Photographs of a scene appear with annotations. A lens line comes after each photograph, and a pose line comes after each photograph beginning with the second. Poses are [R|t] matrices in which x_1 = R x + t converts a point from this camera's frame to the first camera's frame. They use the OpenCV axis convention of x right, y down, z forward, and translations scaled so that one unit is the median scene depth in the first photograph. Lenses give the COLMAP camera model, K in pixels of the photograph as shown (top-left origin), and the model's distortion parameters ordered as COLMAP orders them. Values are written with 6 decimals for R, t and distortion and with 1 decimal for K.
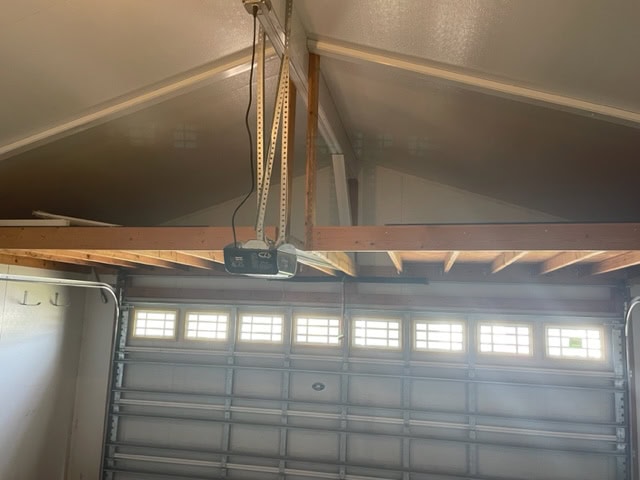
lens RADIAL K [[513.6, 0, 315.1], [0, 513.6, 234.1], [0, 0, 1]] dist [0.055184, -0.054626]
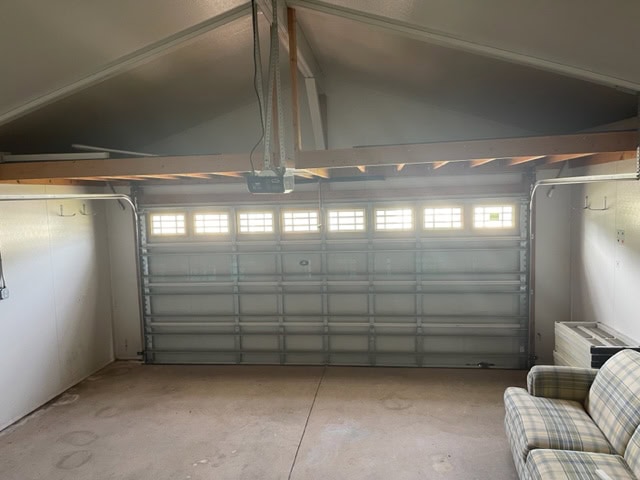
lens RADIAL K [[487.7, 0, 320.5], [0, 487.7, 241.0], [0, 0, 1]] dist [0.046783, -0.017271]
pose [[0.994873, -0.070193, 0.072799, -0.039060], [0.050733, 0.969159, 0.241157, -0.057073], [-0.087481, -0.236228, 0.967752, -0.194741]]
